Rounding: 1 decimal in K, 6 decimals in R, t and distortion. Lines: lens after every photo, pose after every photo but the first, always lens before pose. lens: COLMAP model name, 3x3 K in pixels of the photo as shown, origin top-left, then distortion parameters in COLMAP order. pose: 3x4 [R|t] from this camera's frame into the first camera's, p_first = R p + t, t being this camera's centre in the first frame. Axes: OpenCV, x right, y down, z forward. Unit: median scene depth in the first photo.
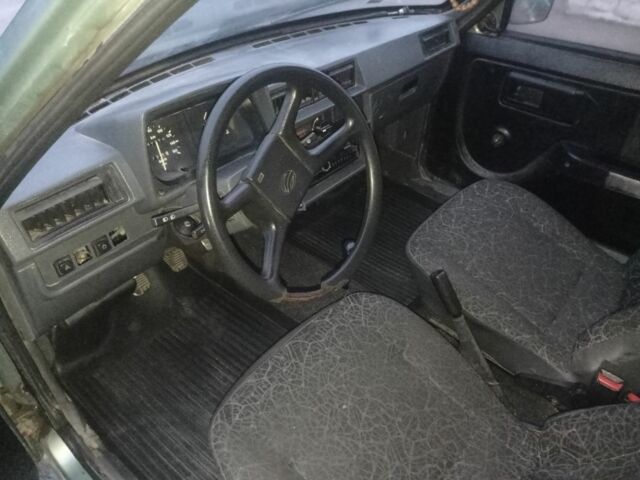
lens RADIAL K [[480.6, 0, 320.0], [0, 480.6, 240.0], [0, 0, 1]] dist [-0.003621, -0.000186]
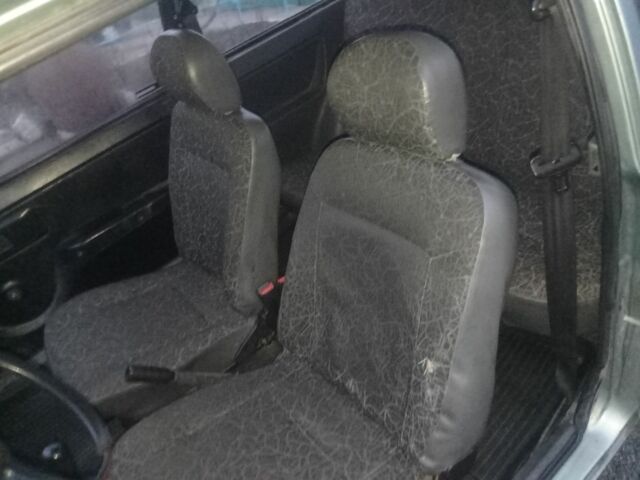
lens RADIAL K [[480.6, 0, 320.0], [0, 480.6, 240.0], [0, 0, 1]] dist [-0.003621, -0.000186]
pose [[0.185847, -0.662534, 0.725610, -0.252862], [0.821785, 0.509629, 0.254847, -0.000623], [-0.538637, 0.548933, 0.639174, -0.036543]]
